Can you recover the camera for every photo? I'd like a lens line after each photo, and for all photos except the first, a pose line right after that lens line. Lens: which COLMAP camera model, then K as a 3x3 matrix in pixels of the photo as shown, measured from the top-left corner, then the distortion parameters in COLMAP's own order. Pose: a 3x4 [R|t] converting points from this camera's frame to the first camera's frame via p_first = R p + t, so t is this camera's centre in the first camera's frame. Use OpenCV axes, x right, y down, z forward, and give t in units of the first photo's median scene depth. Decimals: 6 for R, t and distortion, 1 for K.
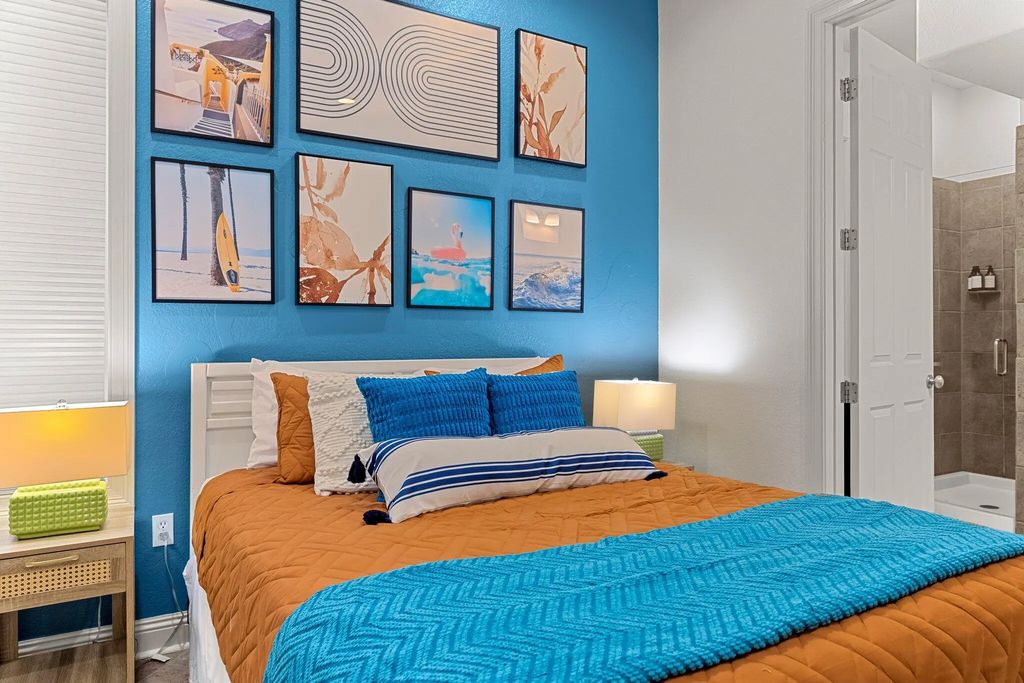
lens RADIAL K [[664.1, 0, 512.1], [0, 664.1, 334.6], [0, 0, 1]] dist [0.004127, -0.000907]
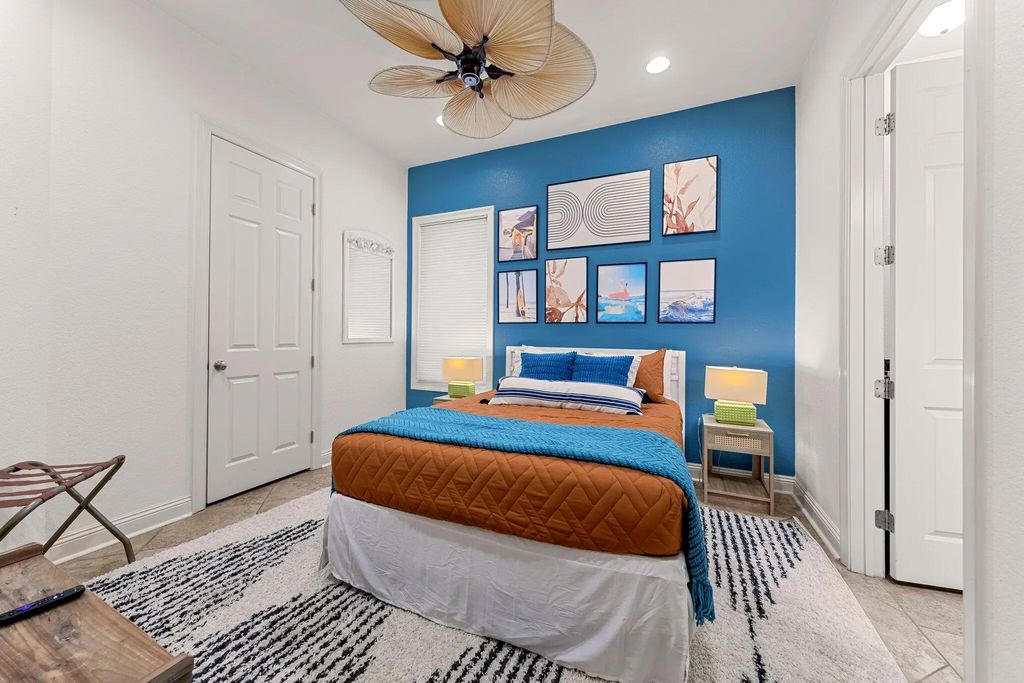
lens RADIAL K [[377.1, 0, 512.4], [0, 377.1, 336.6], [0, 0, 1]] dist [0.002909, 0.000084]
pose [[0.589686, 0.006243, -0.807608, 0.641502], [-0.010643, 0.999943, -0.000041, 0.003541], [0.807562, 0.008619, 0.589719, 0.096698]]
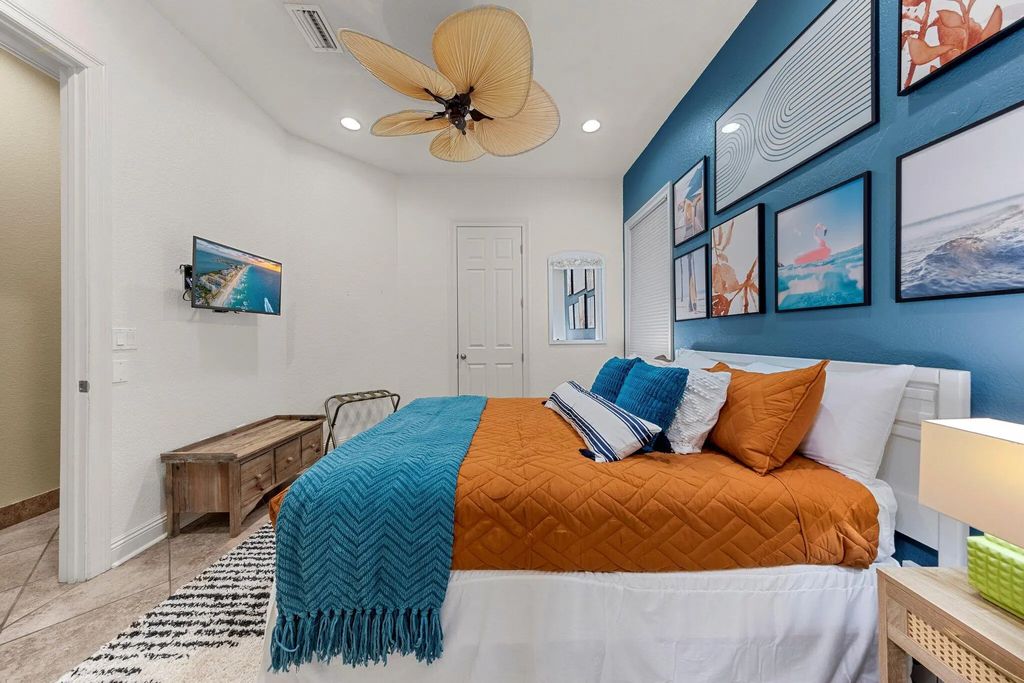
lens RADIAL K [[325.9, 0, 507.0], [0, 325.9, 340.9], [0, 0, 1]] dist [0.000044, 0.000078]
pose [[-0.492671, 0.011183, -0.870144, 0.602015], [0.004746, 0.999937, 0.010164, 0.001930], [0.870202, 0.000878, -0.492694, 0.871018]]
